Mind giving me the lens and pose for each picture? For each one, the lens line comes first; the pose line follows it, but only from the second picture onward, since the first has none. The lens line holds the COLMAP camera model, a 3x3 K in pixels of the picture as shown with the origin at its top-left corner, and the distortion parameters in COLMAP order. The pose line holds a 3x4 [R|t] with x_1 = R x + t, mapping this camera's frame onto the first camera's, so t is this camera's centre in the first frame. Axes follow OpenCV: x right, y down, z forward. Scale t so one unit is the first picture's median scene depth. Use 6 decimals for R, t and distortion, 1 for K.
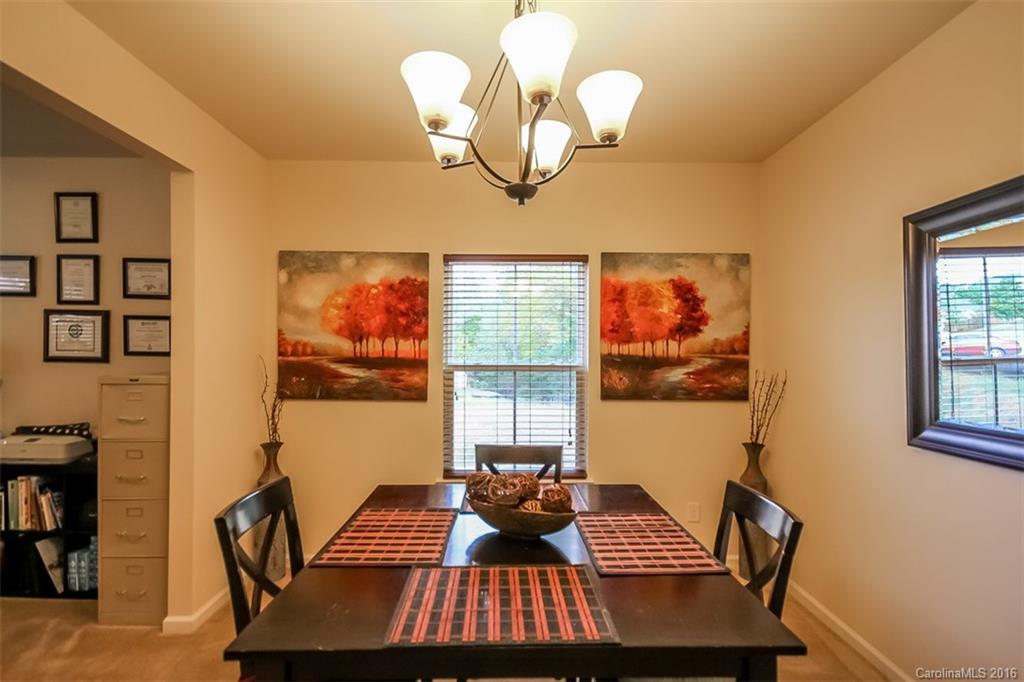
lens RADIAL K [[470.7, 0, 512.1], [0, 470.7, 346.6], [0, 0, 1]] dist [0.001853, 0.001571]
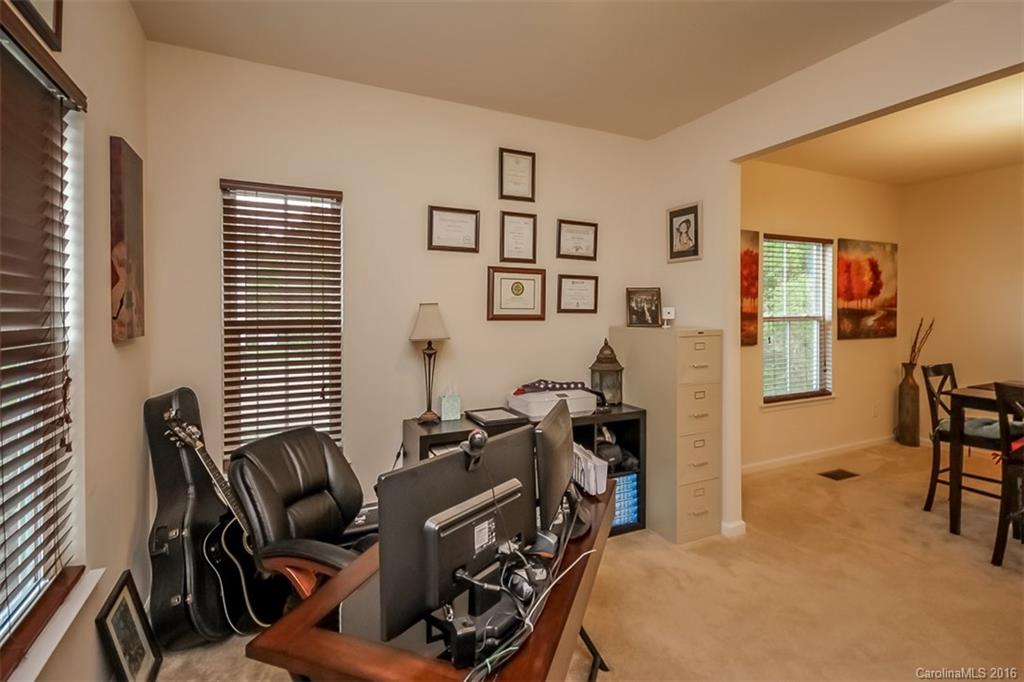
lens RADIAL K [[470.7, 0, 514.5], [0, 470.7, 309.6], [0, 0, 1]] dist [0.001853, 0.001571]
pose [[0.908874, -0.008913, 0.416977, -1.342059], [0.000622, 0.999799, 0.020015, -0.009420], [-0.417071, -0.017931, 0.908697, 0.094177]]
